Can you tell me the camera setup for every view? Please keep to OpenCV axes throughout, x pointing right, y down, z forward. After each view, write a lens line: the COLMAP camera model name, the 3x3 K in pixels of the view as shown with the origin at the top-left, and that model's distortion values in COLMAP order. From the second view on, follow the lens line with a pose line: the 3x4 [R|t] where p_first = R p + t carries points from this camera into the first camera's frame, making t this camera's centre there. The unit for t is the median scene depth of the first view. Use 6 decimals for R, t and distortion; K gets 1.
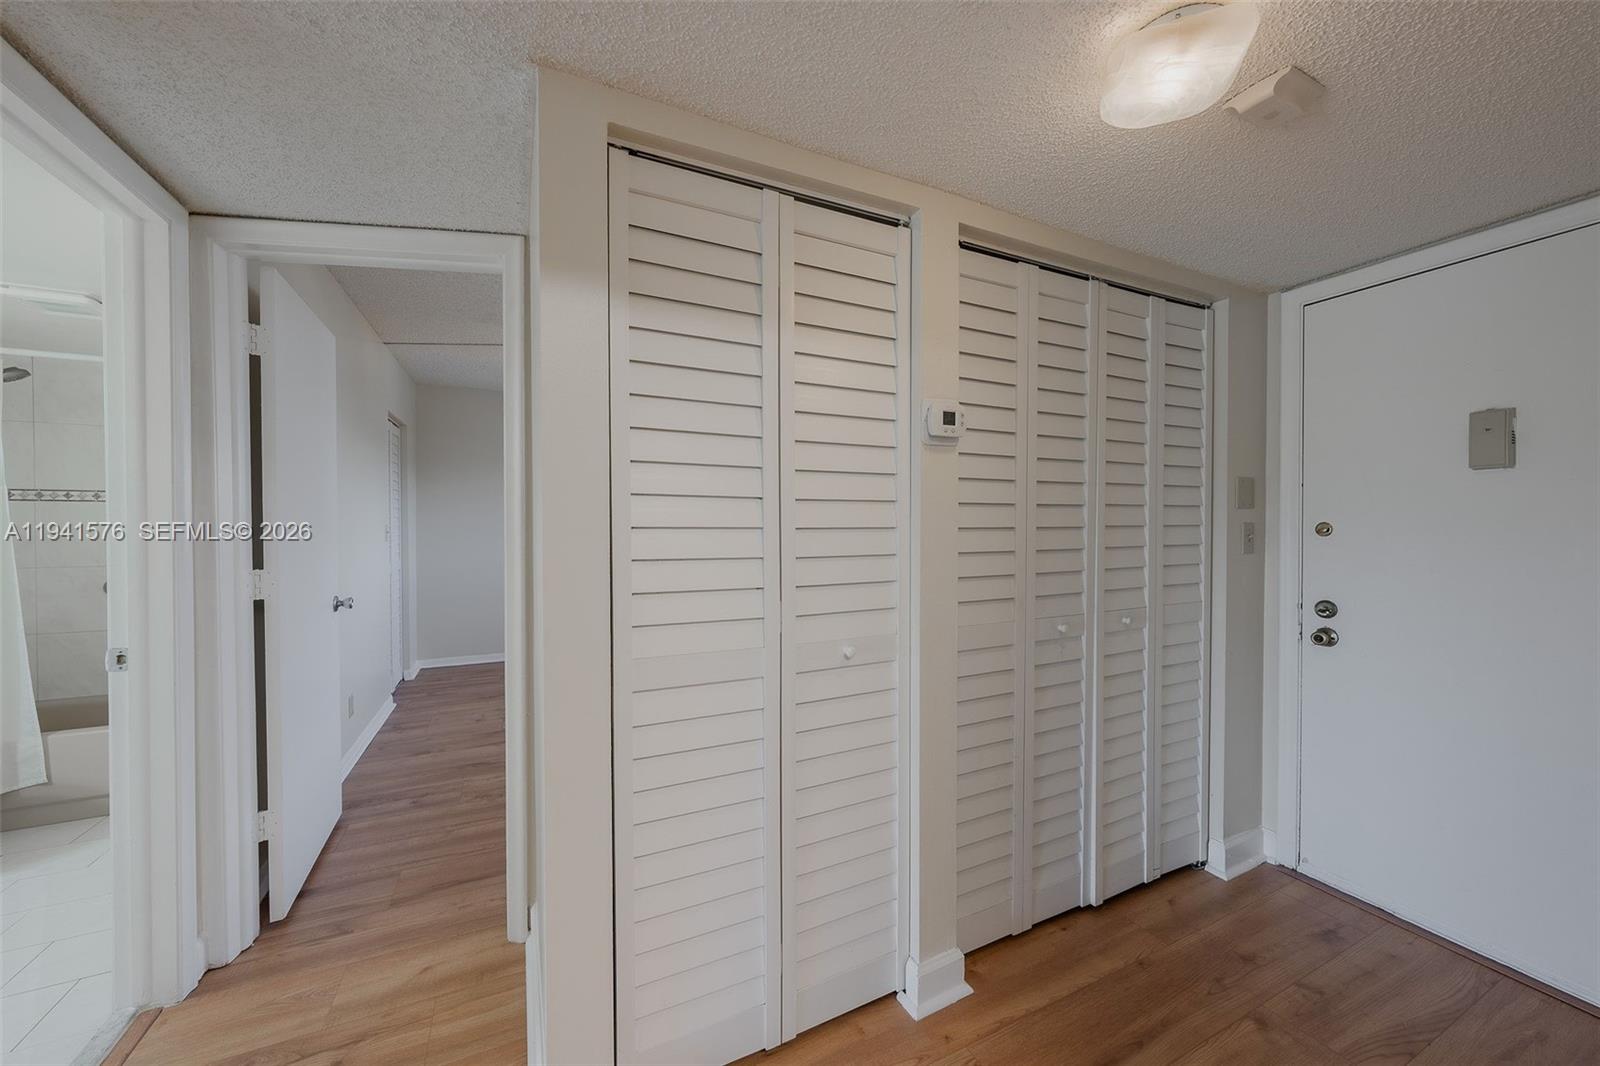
lens RADIAL K [[579.3, 0, 797.2], [0, 579.3, 536.5], [0, 0, 1]] dist [0.000088, -0.000466]
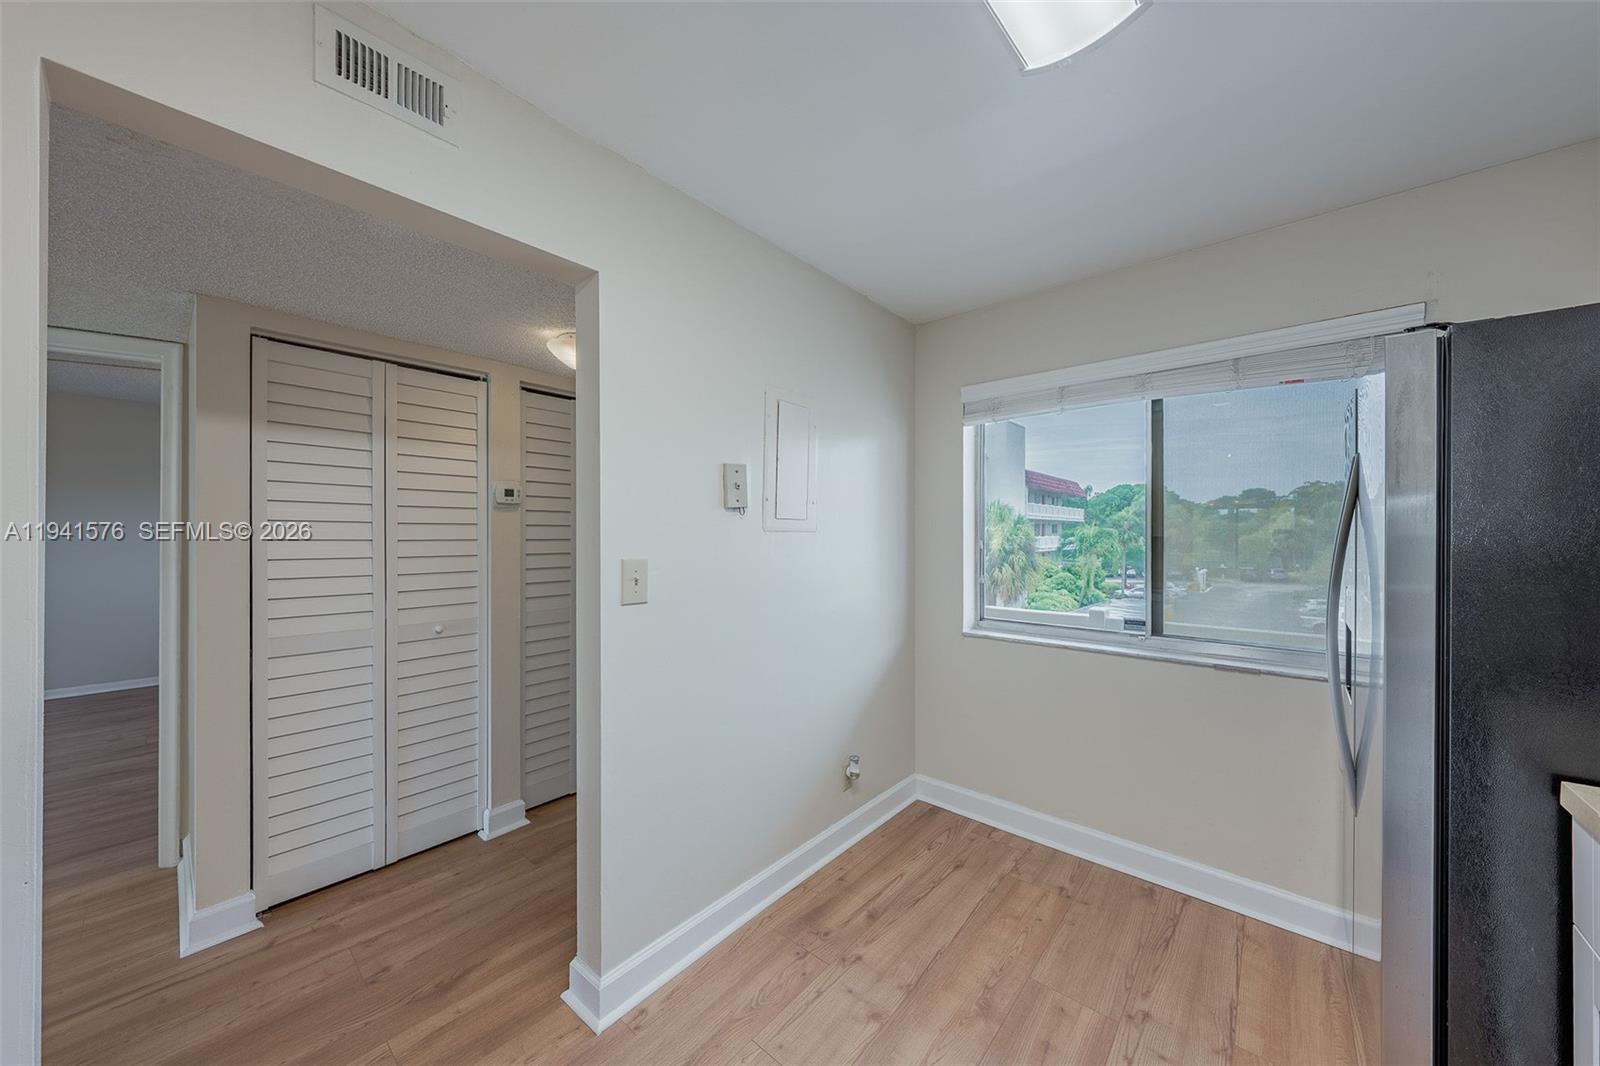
lens RADIAL K [[553.4, 0, 801.2], [0, 553.4, 533.6], [0, 0, 1]] dist [0.001300, 0.000013]
pose [[0.919310, 0.002539, 0.393526, 0.404218], [0.003565, 0.999884, -0.014781, -0.051220], [-0.393518, 0.014991, 0.919195, -0.873861]]
